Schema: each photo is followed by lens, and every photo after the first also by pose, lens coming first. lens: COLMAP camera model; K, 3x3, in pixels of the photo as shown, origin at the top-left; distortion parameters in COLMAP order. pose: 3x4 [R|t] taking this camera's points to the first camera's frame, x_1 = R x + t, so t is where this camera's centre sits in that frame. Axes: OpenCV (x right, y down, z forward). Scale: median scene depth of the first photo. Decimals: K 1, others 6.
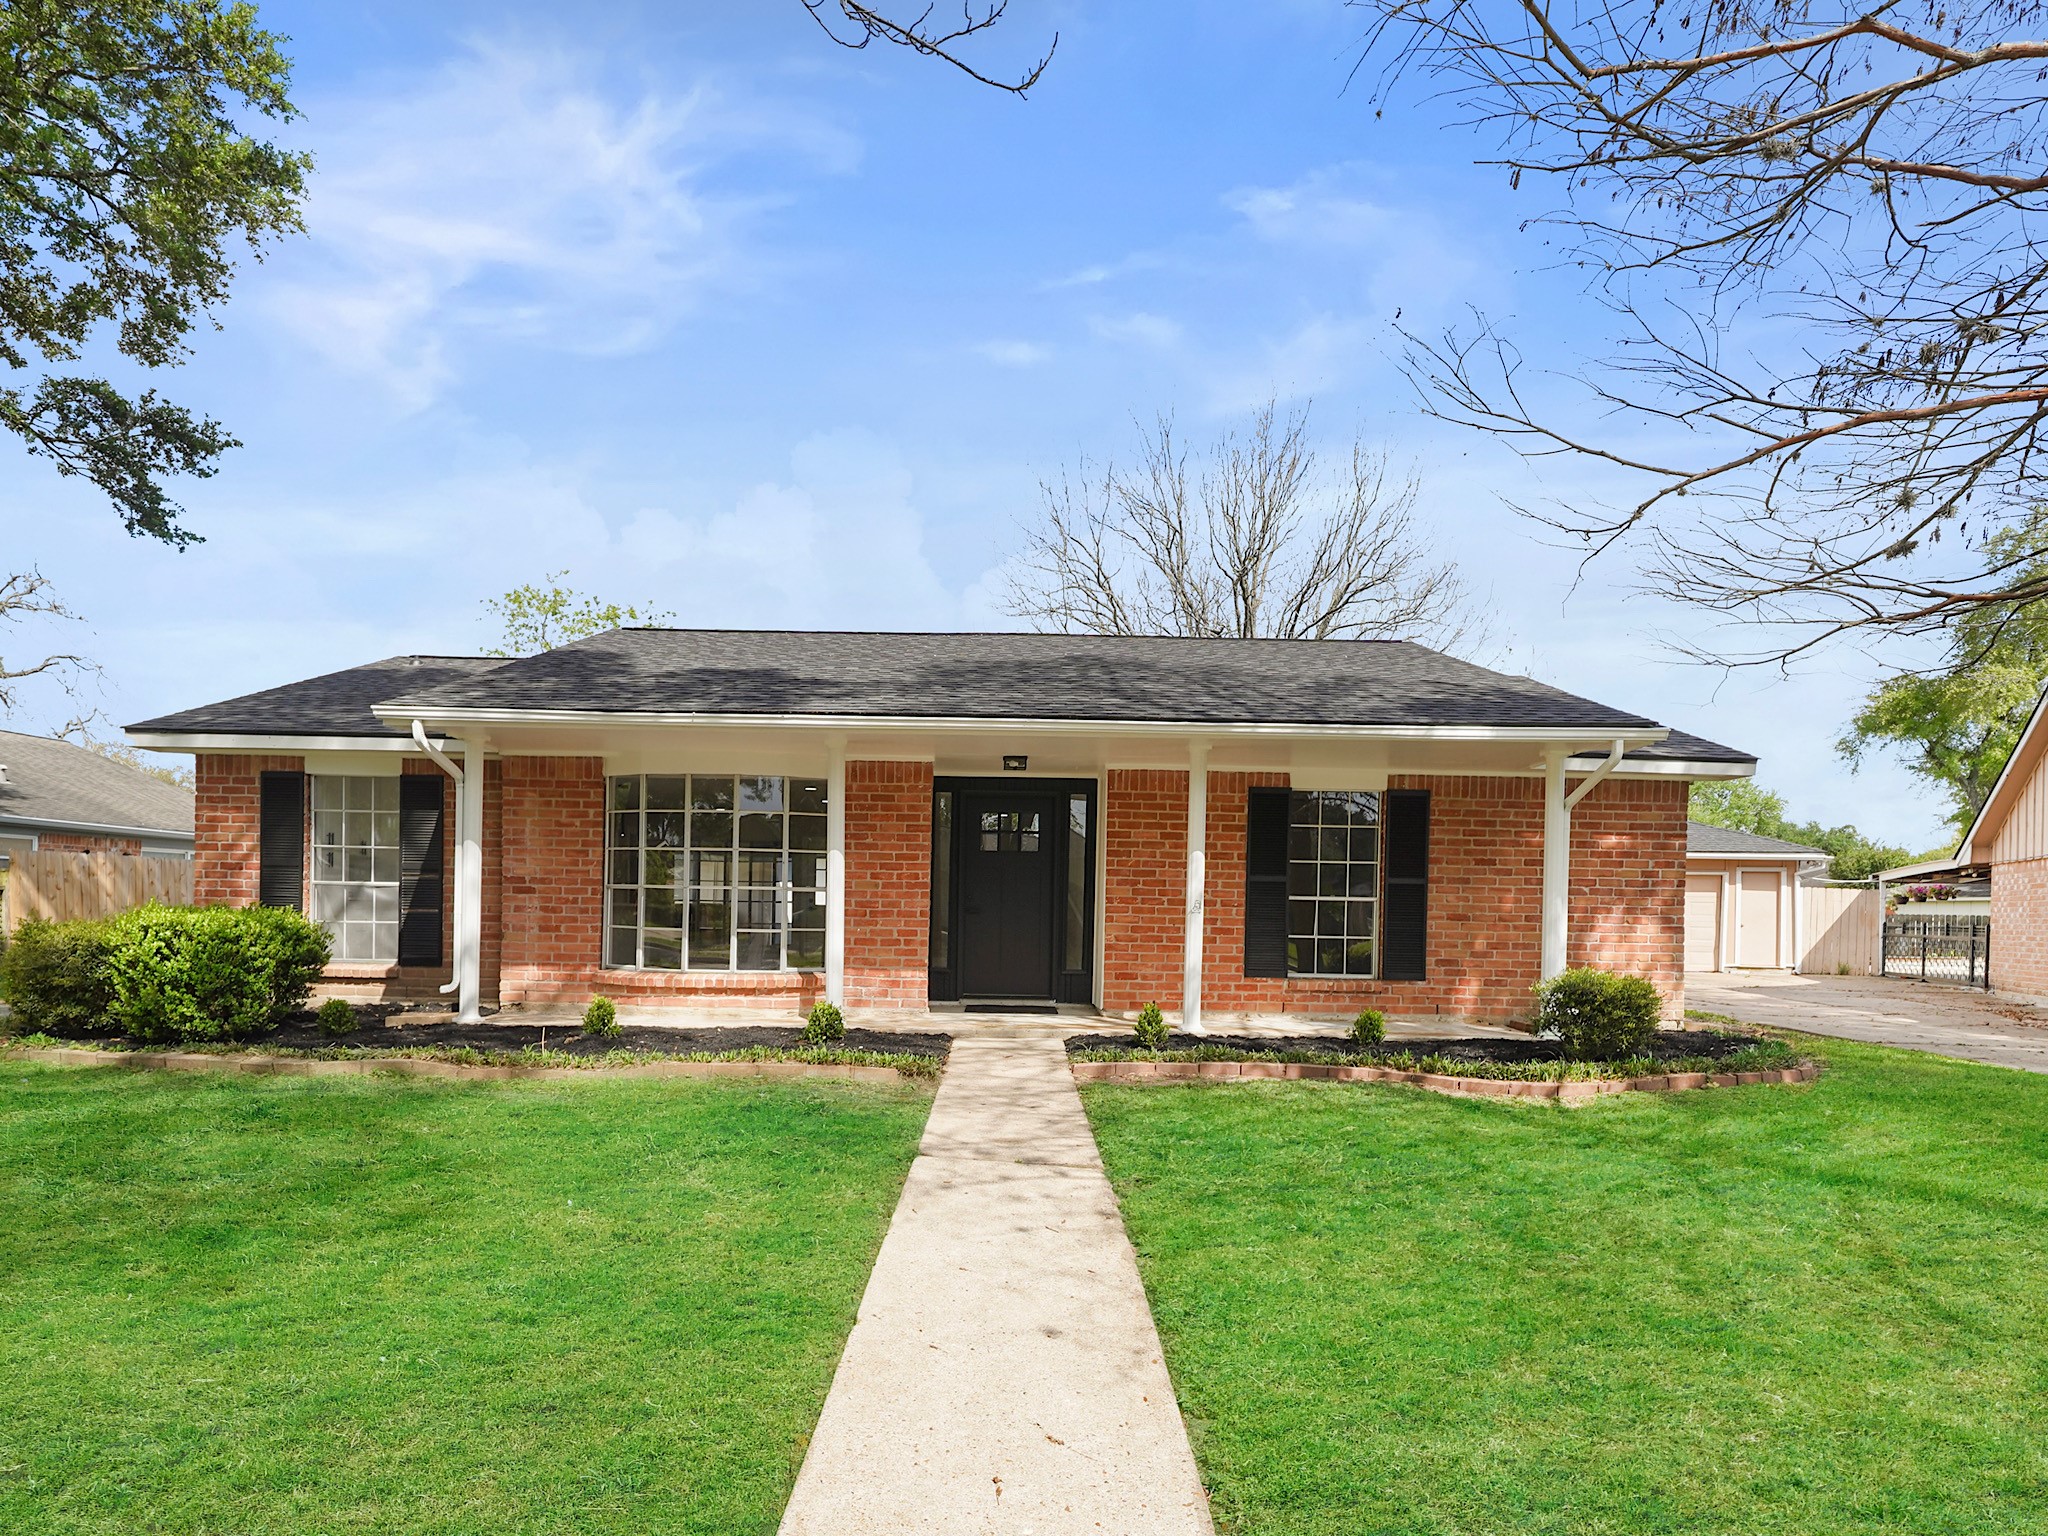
lens RADIAL K [[885.9, 0, 1091.9], [0, 885.9, 891.9], [0, 0, 1]] dist [-0.007056, 0.000965]
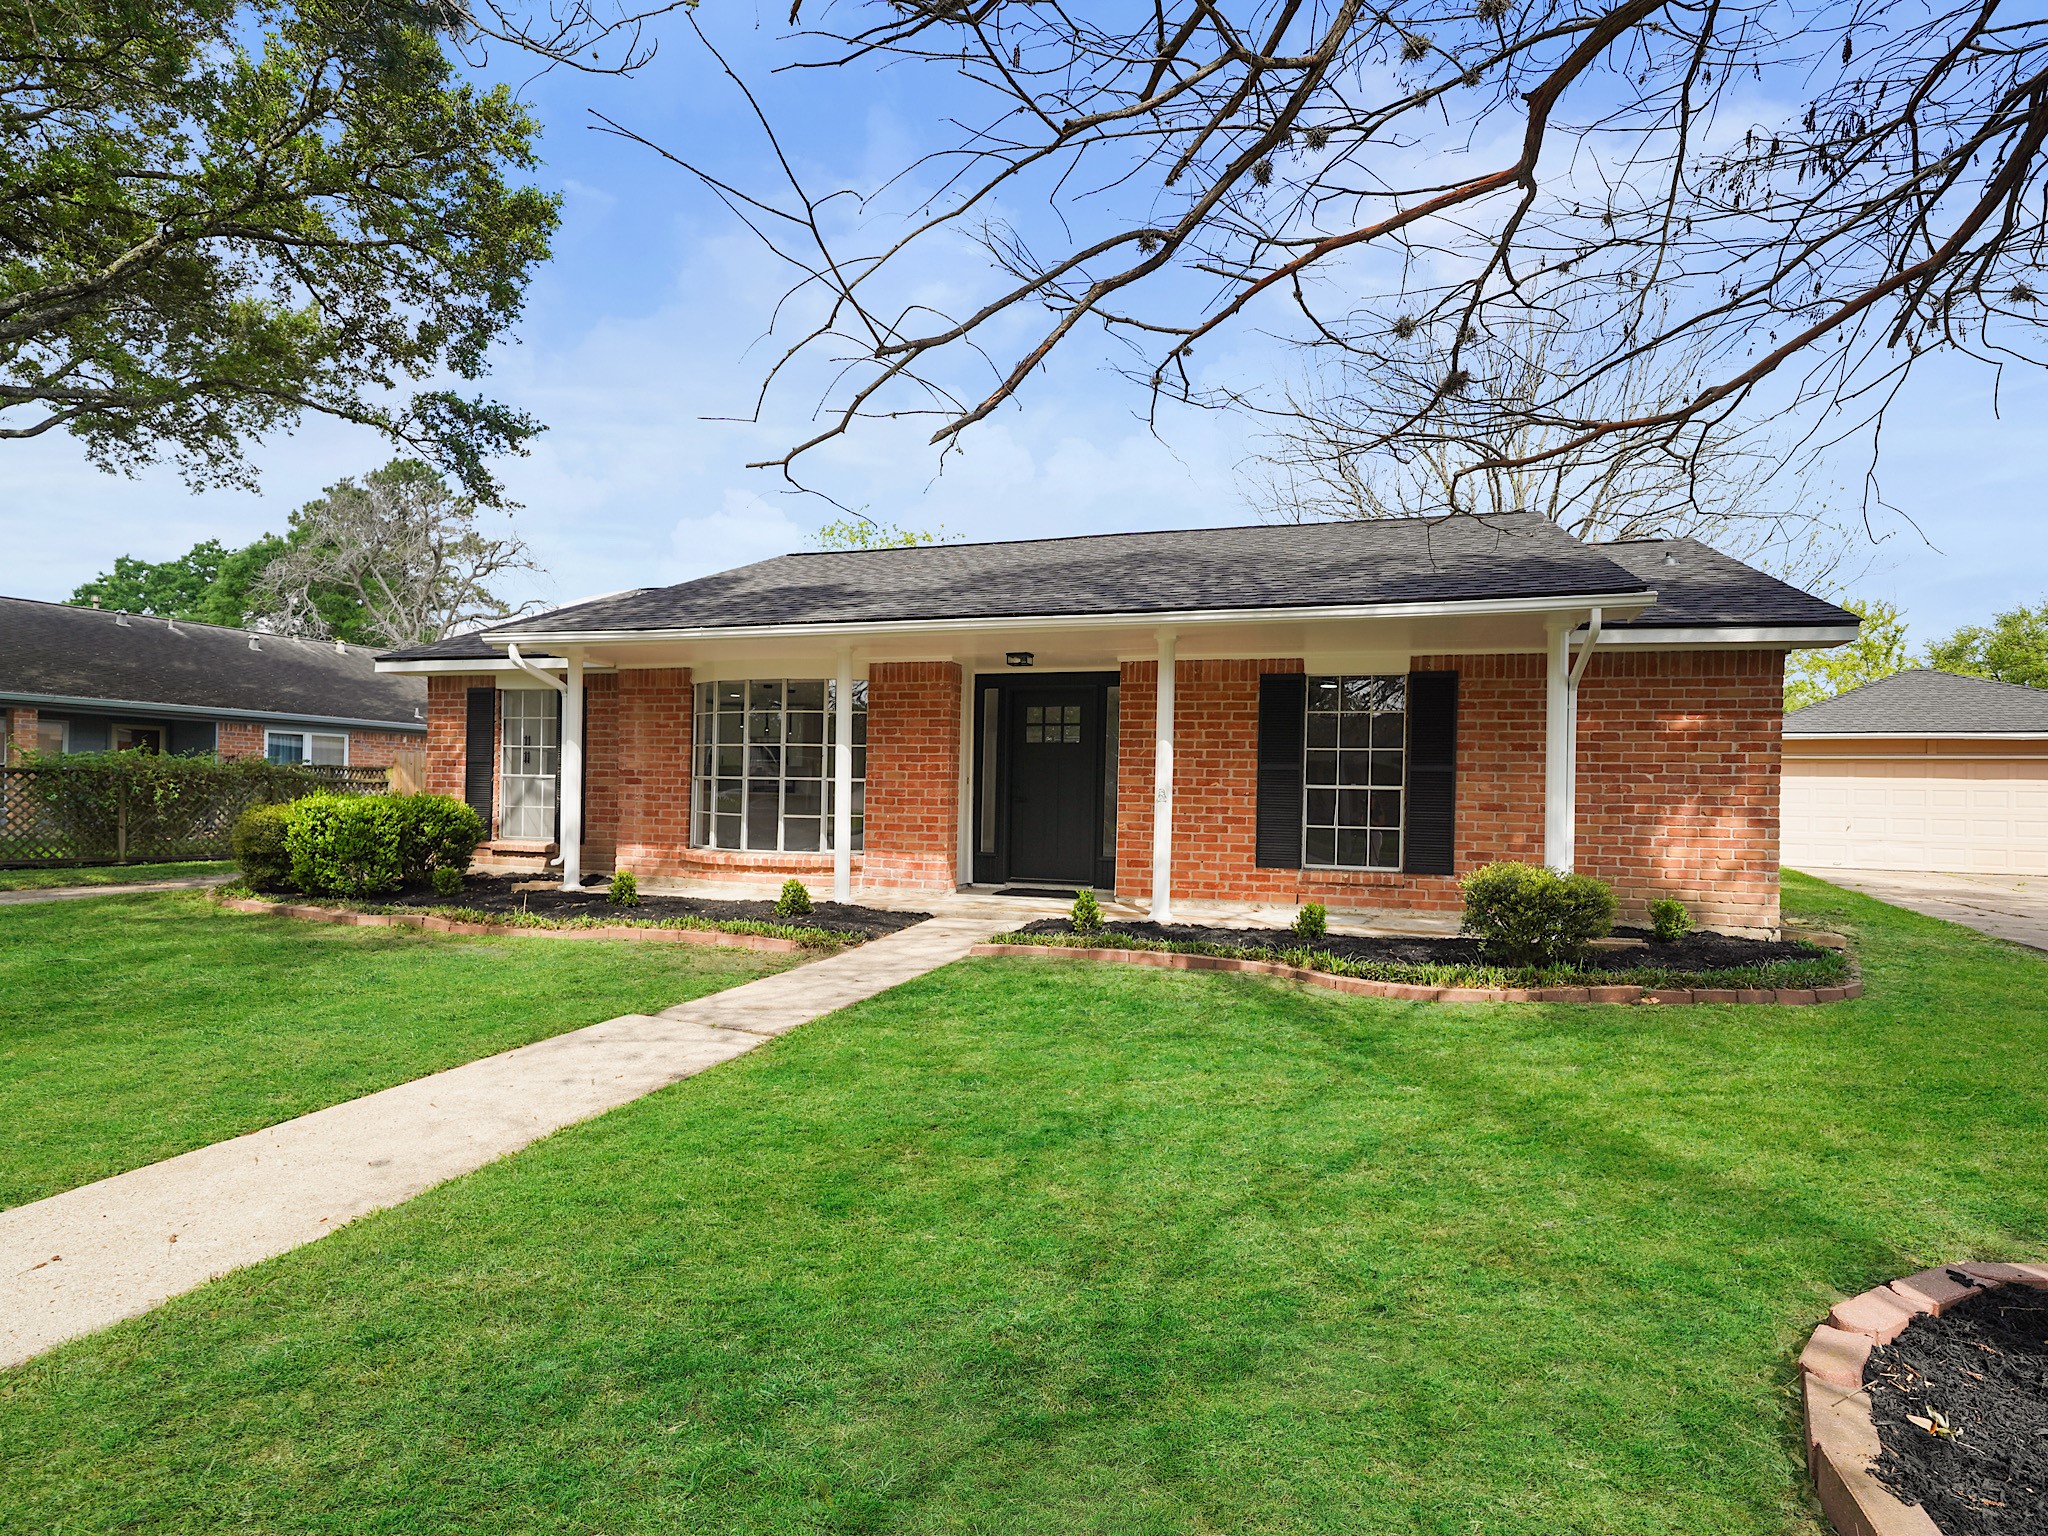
lens RADIAL K [[850.2, 0, 1027.3], [0, 850.2, 774.4], [0, 0, 1]] dist [-0.003385, -0.000839]
pose [[0.968232, -0.005283, -0.249996, 0.165797], [0.002953, 0.999949, -0.009694, 0.001381], [0.250034, 0.008647, 0.968198, 0.020299]]
